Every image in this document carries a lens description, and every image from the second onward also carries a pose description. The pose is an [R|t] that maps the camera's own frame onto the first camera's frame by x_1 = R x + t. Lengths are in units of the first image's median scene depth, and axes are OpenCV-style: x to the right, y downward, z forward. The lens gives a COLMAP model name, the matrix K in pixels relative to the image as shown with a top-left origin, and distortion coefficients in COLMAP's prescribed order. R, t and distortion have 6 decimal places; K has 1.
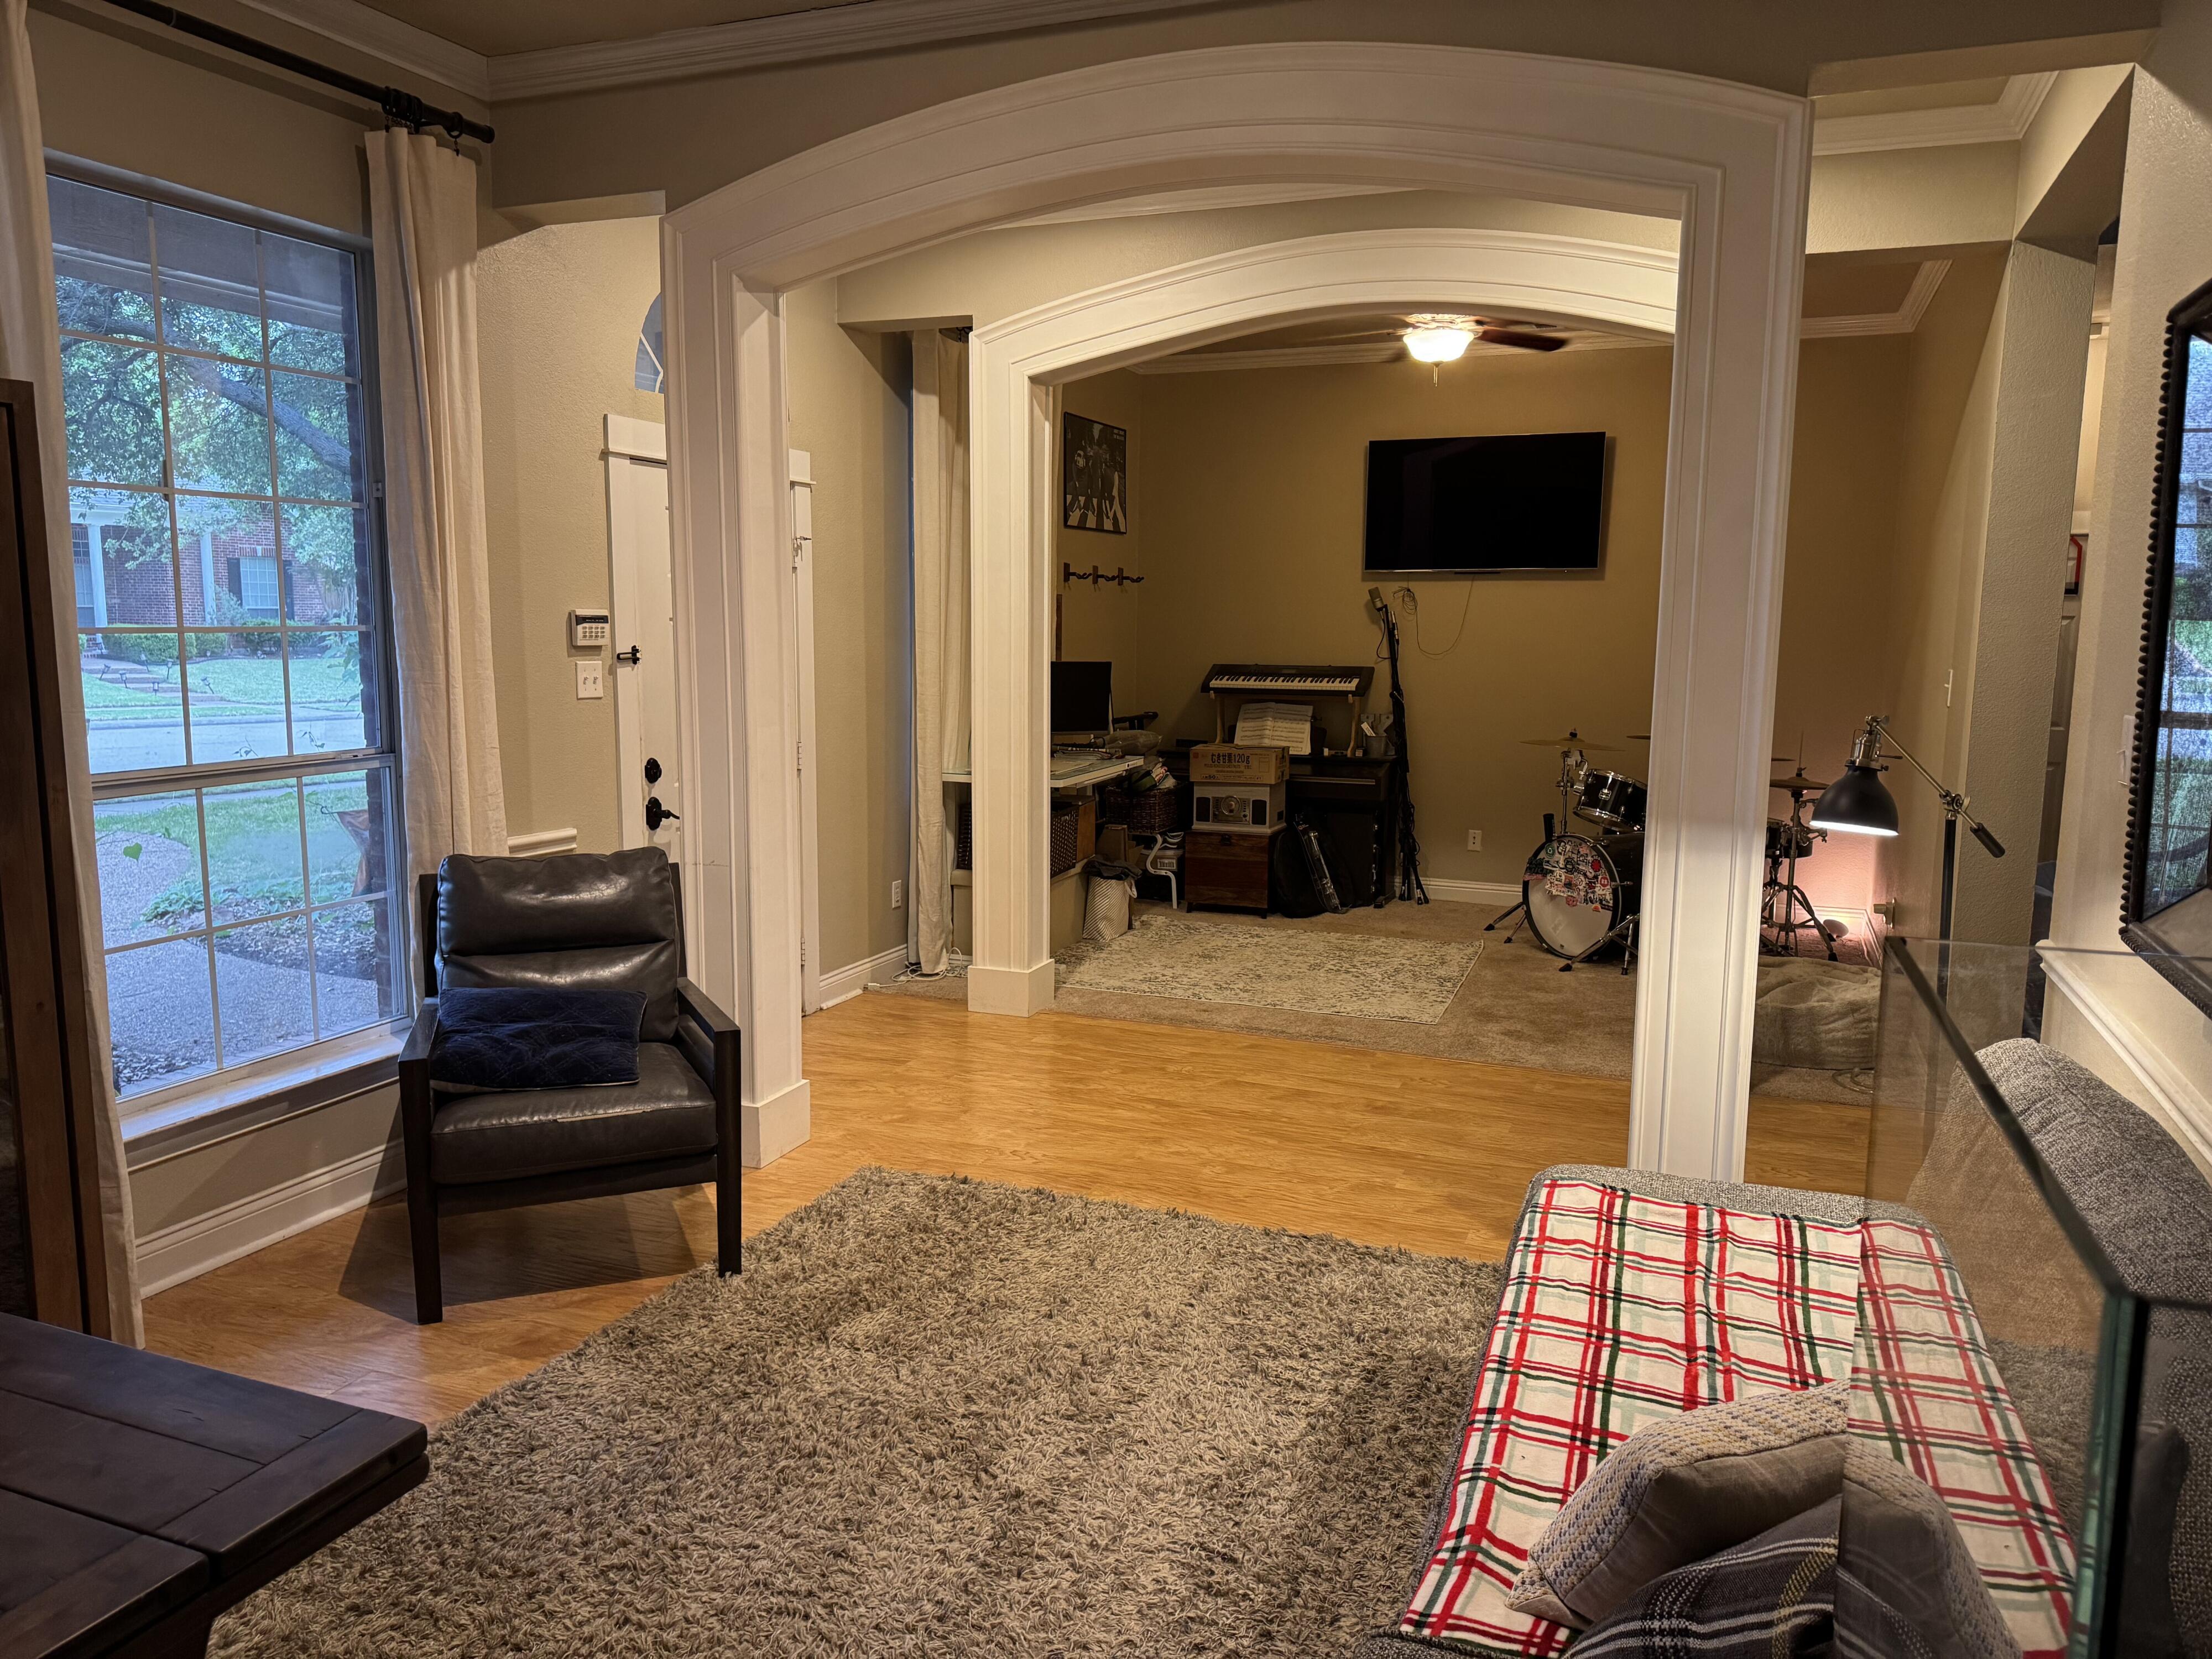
lens RADIAL K [[1545.3, 0, 1106.0], [0, 1545.3, 829.5], [0, 0, 1]] dist [0.153541, -0.194499]
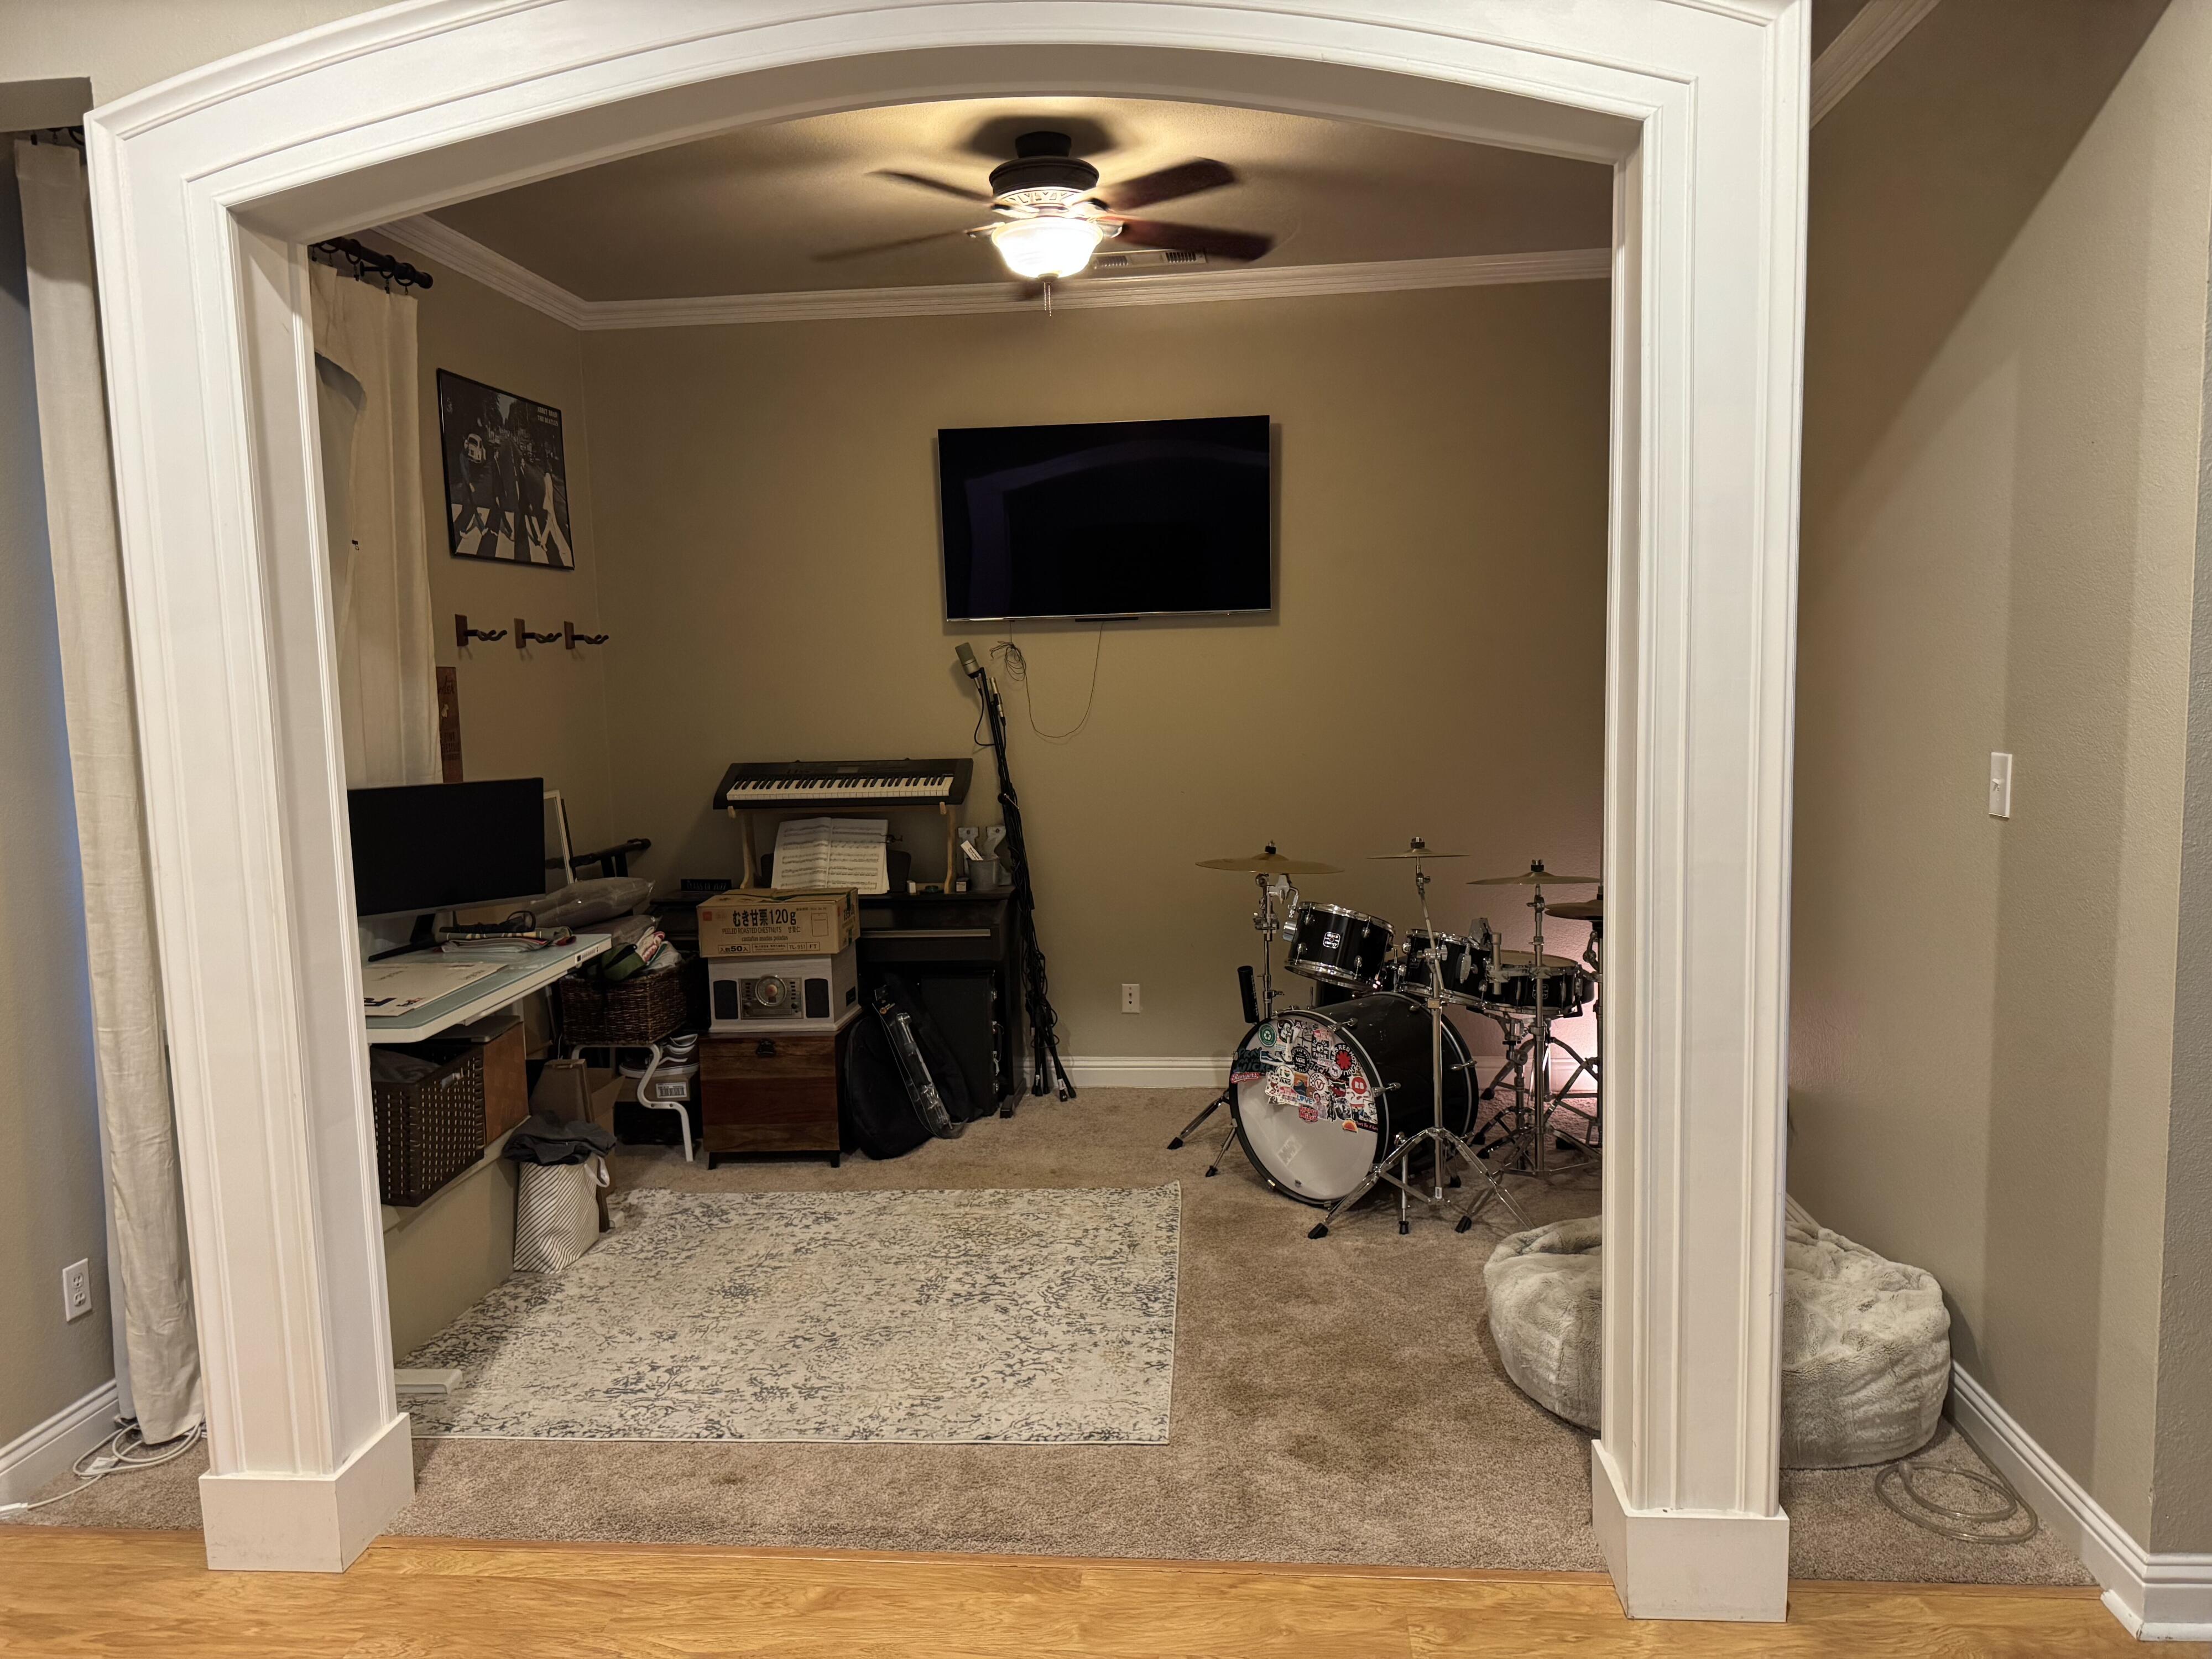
lens RADIAL K [[1545.3, 0, 1106.0], [0, 1545.3, 829.5], [0, 0, 1]] dist [0.153541, -0.194499]
pose [[0.958272, -0.066050, 0.278122, 0.038709], [0.075683, 0.996842, -0.024032, -0.054558], [-0.275656, 0.044078, 0.960245, 0.343029]]
